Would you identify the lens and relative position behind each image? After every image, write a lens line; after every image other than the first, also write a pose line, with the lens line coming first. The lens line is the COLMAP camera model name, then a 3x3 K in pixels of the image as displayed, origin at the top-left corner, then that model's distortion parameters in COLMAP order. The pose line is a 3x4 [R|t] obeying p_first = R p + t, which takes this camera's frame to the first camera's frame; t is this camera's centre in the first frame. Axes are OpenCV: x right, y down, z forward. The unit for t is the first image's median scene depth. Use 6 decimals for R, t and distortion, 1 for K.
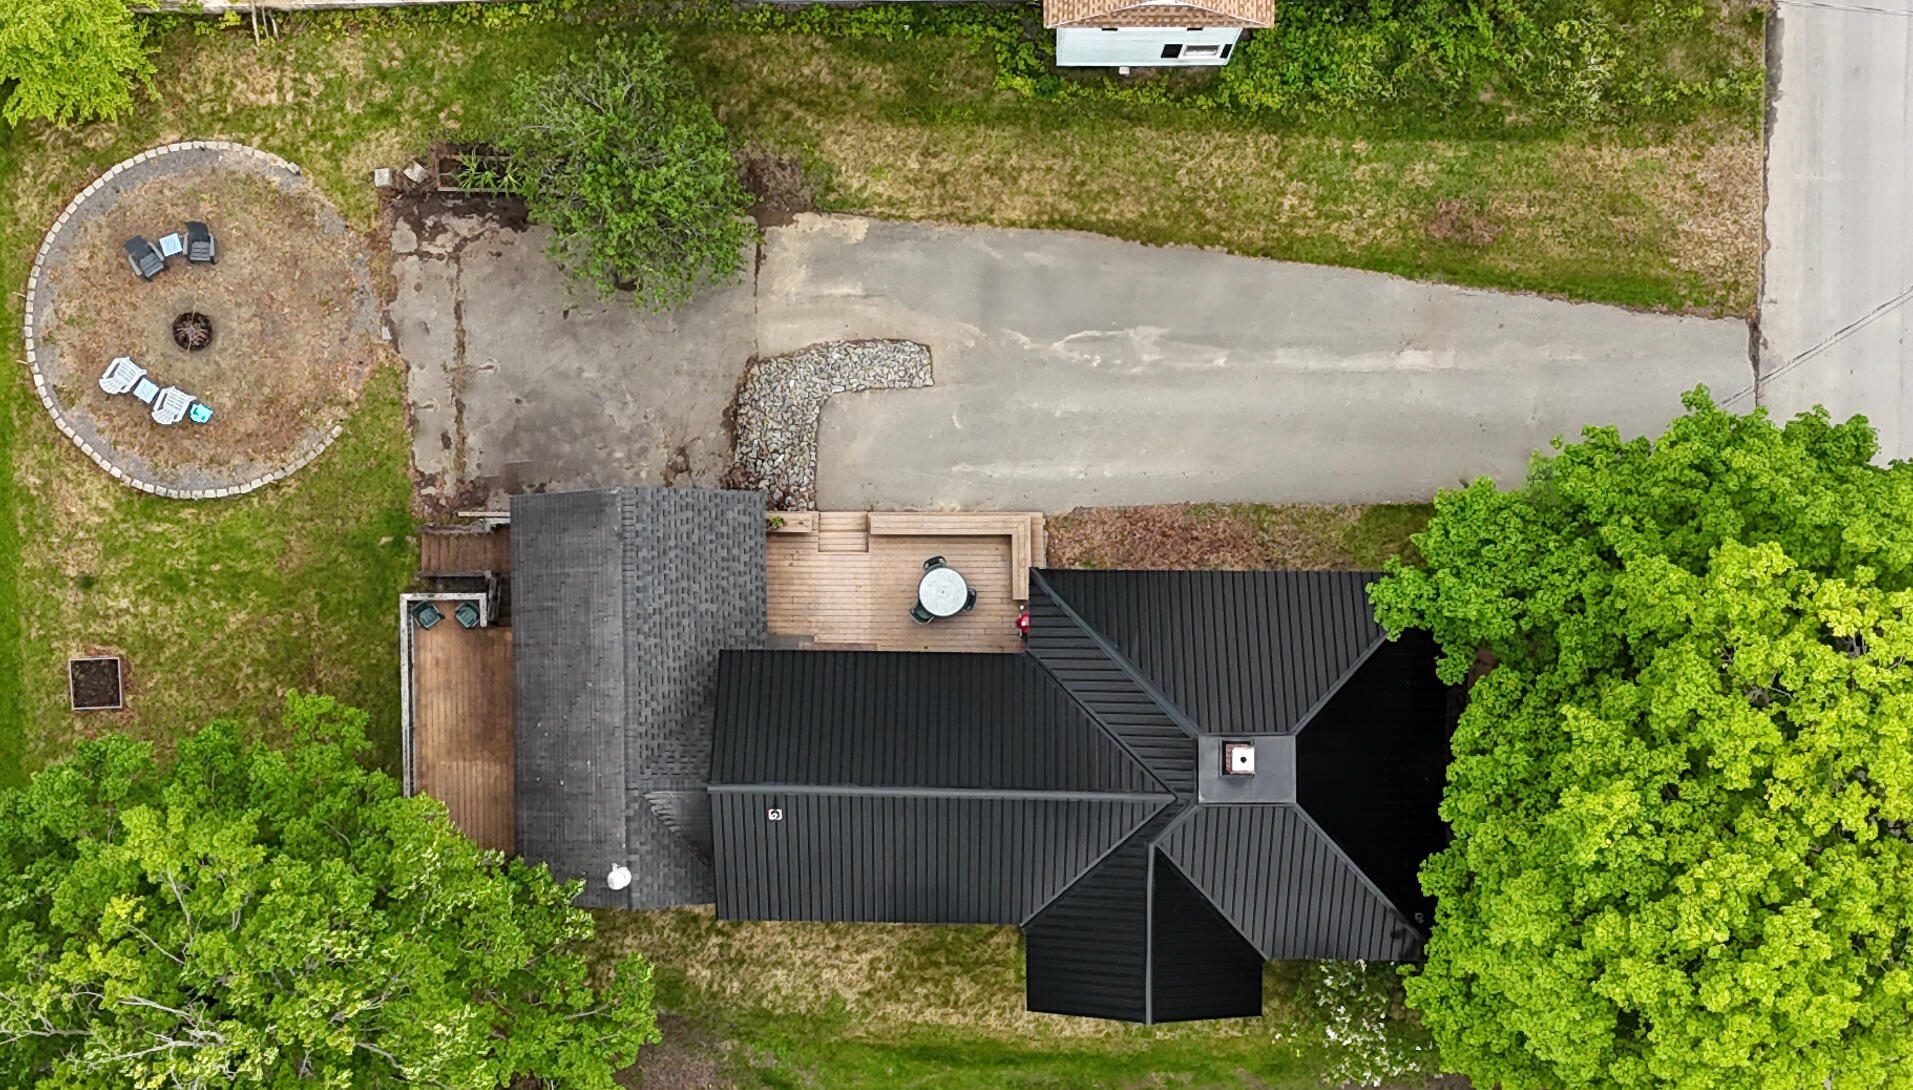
lens RADIAL K [[4100.2, 0, 959.7], [0, 4100.2, 546.0], [0, 0, 1]] dist [0.040456, 0.000000]
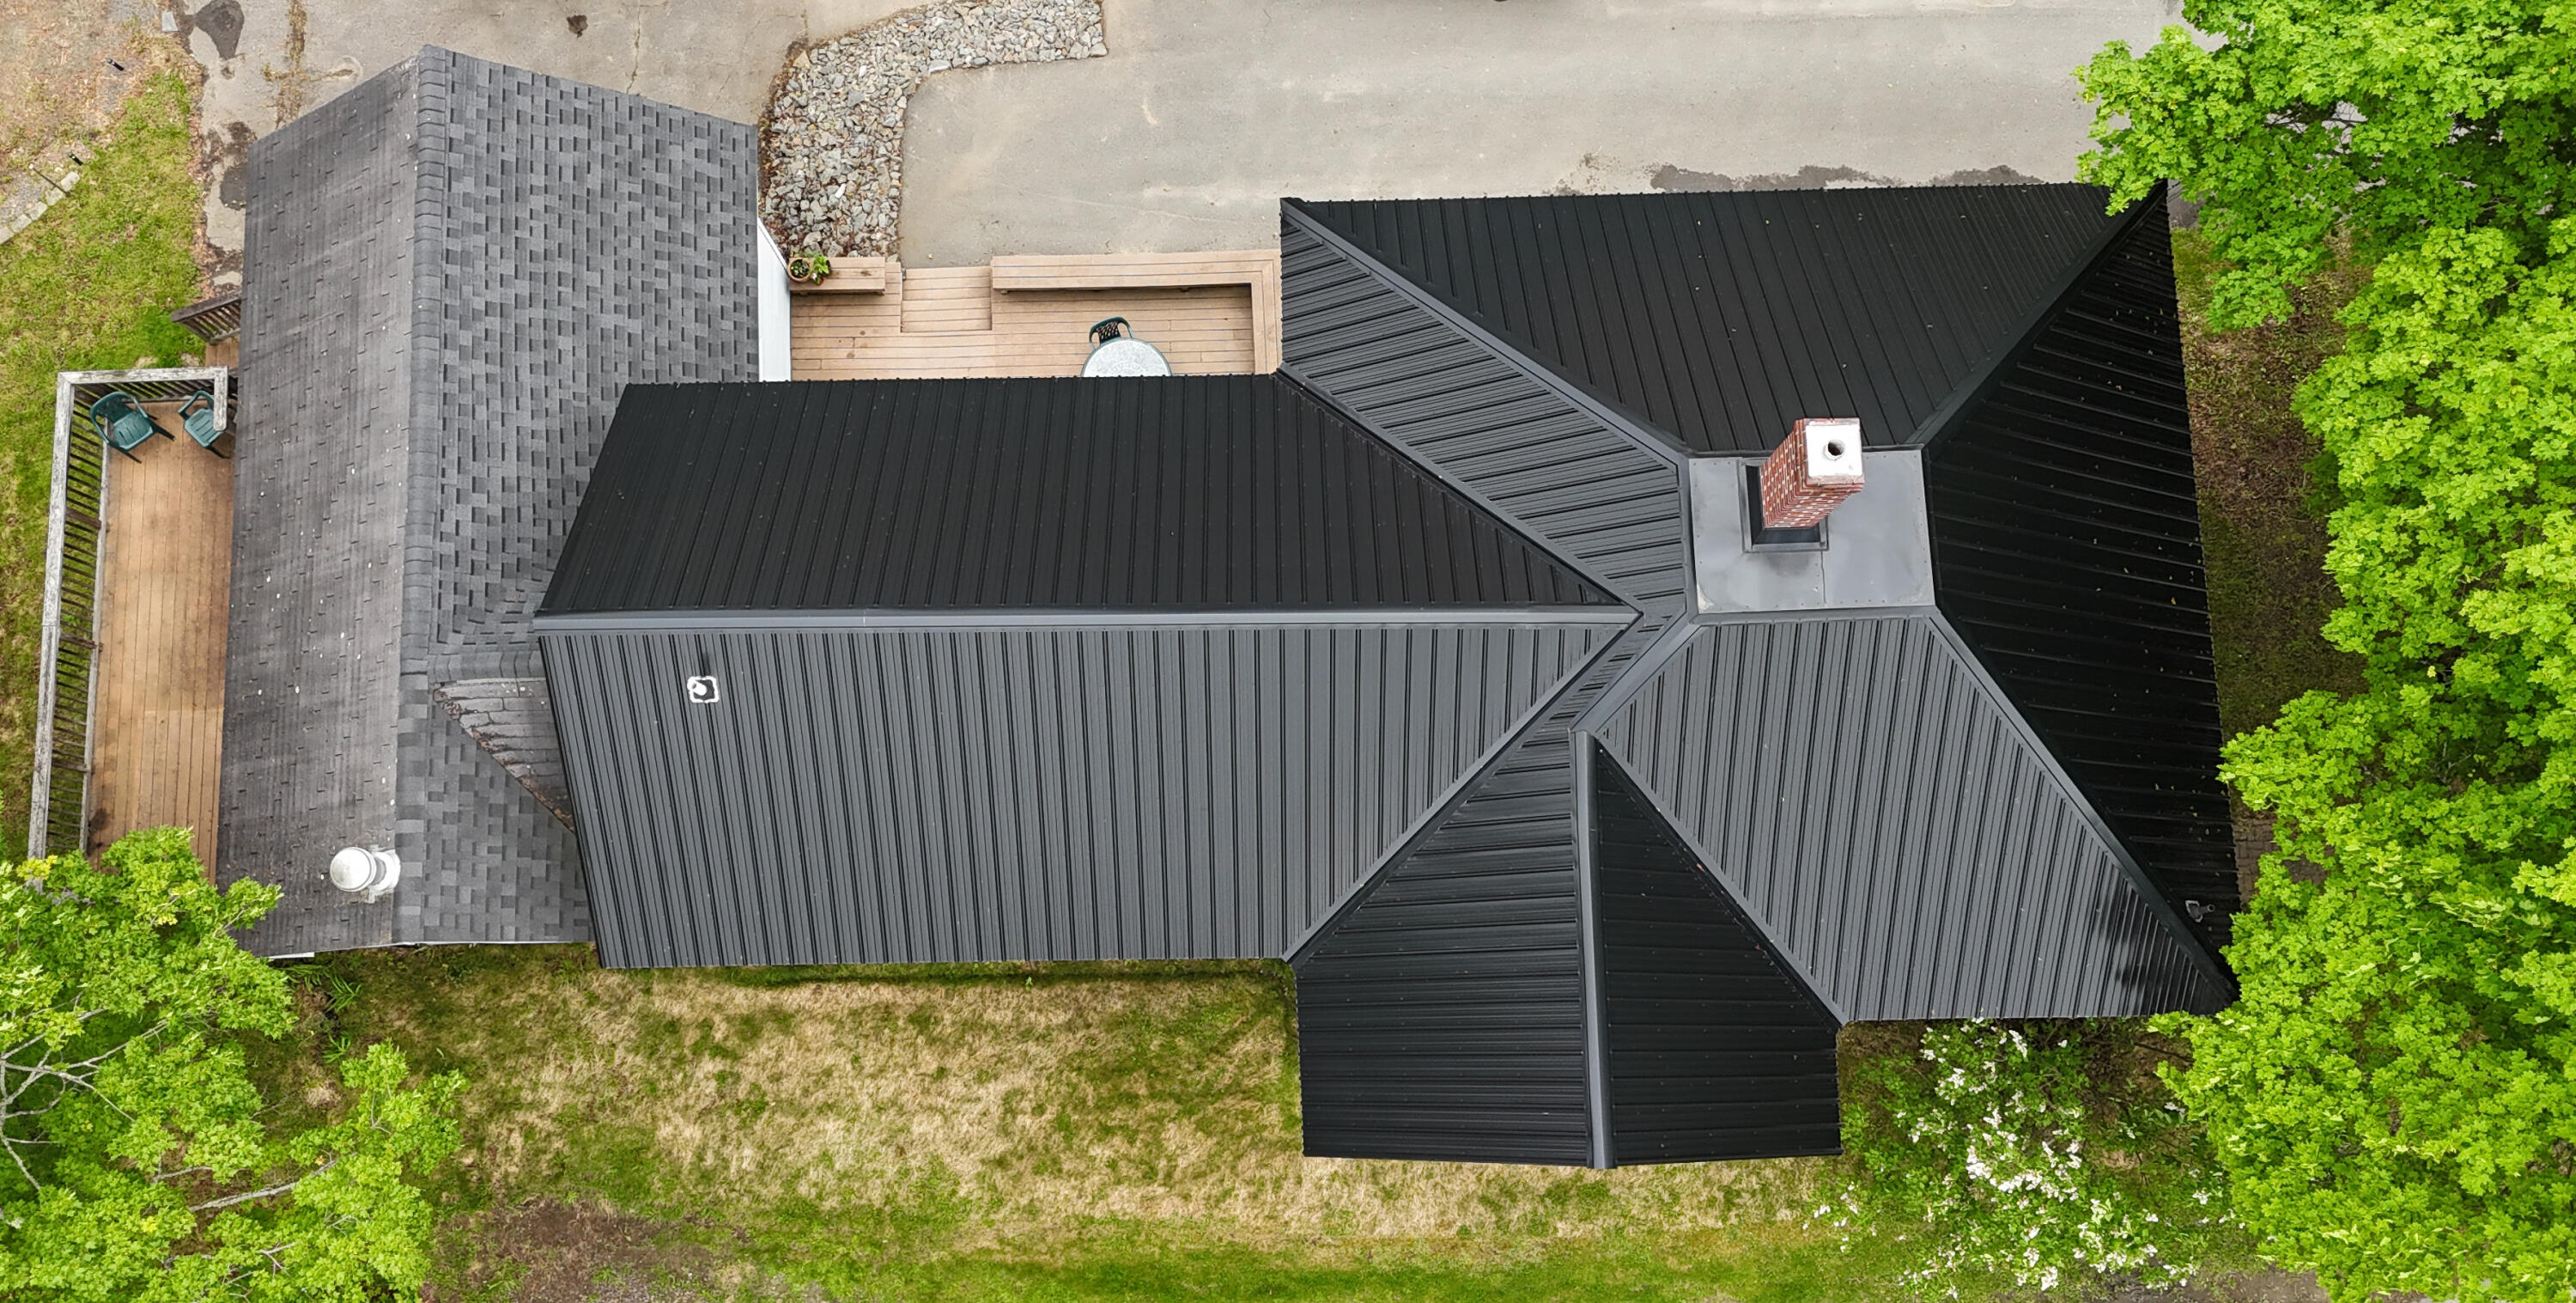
lens RADIAL K [[2054.8, 0, 1261.8], [0, 2054.8, 649.3], [0, 0, 1]] dist [0.038956, -0.031059]
pose [[0.999615, -0.027748, 0.000510, 0.012550], [0.027314, 0.980408, -0.195077, 0.097570], [0.004913, 0.195016, 0.980788, 0.733035]]
